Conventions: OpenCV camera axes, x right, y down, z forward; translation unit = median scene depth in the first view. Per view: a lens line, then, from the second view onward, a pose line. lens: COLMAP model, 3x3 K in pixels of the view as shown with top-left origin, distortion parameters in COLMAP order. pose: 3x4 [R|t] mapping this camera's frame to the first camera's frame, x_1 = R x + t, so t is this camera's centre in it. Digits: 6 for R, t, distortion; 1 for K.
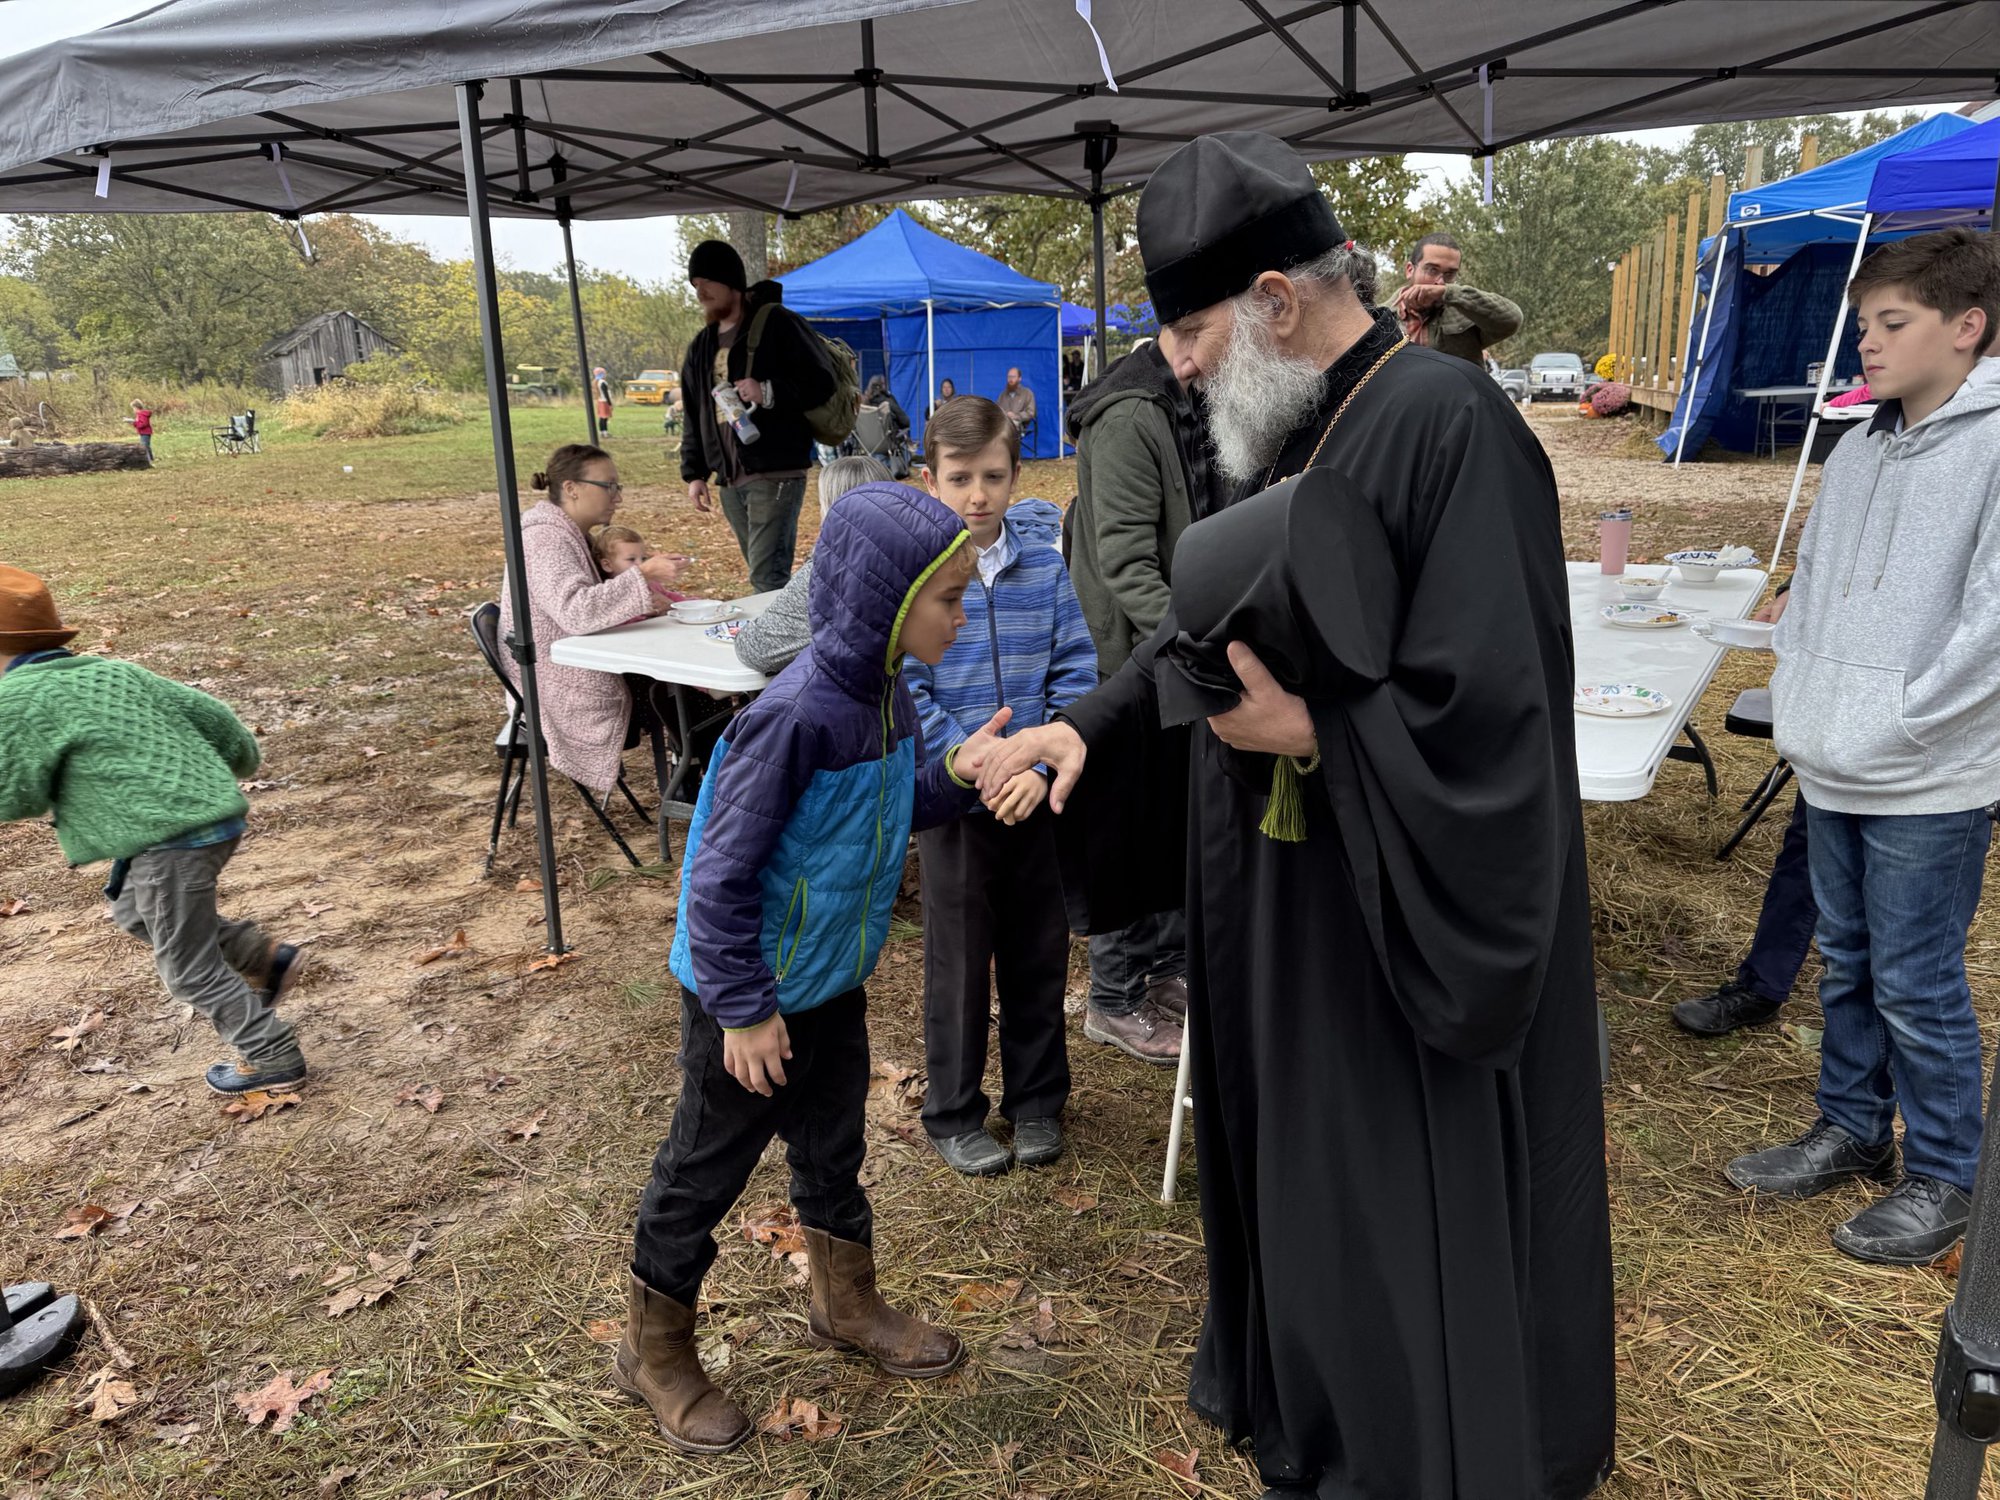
lens RADIAL K [[1415.9, 0, 1004.7], [0, 1415.9, 758.0], [0, 0, 1]] dist [0.004688, -0.004002]
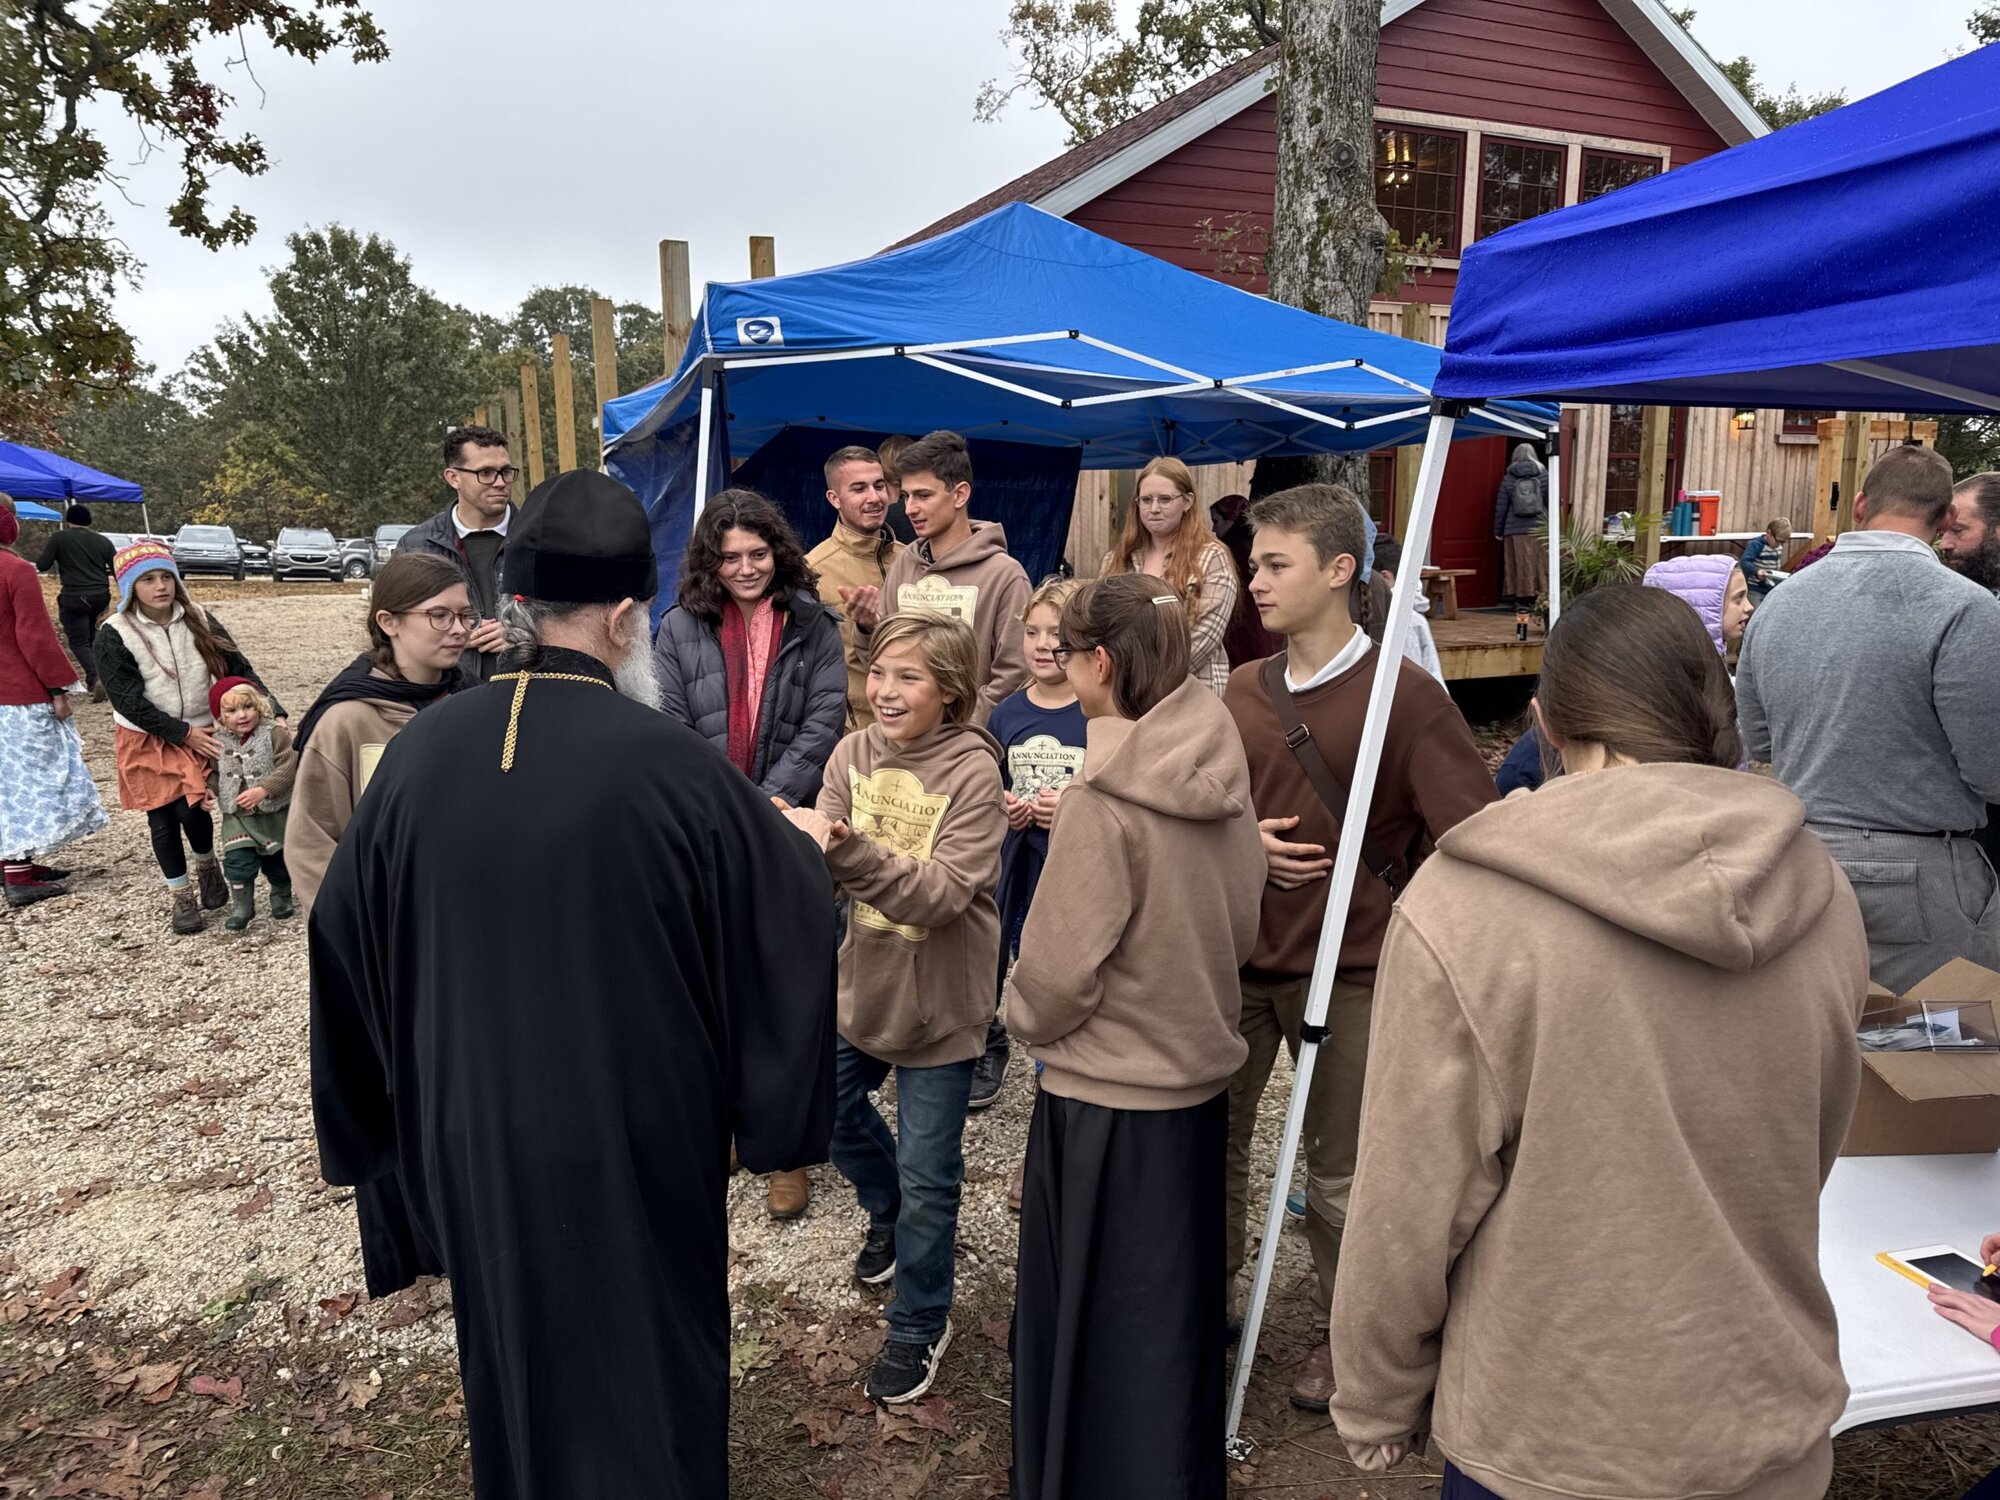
lens RADIAL K [[1415.9, 0, 1006.4], [0, 1415.9, 747.4], [0, 0, 1]] dist [0.004688, -0.004002]
pose [[0.732069, -0.074276, 0.677170, 0.051917], [0.149821, 0.987255, -0.053679, -0.040961], [-0.664552, 0.140751, 0.733866, 0.117048]]
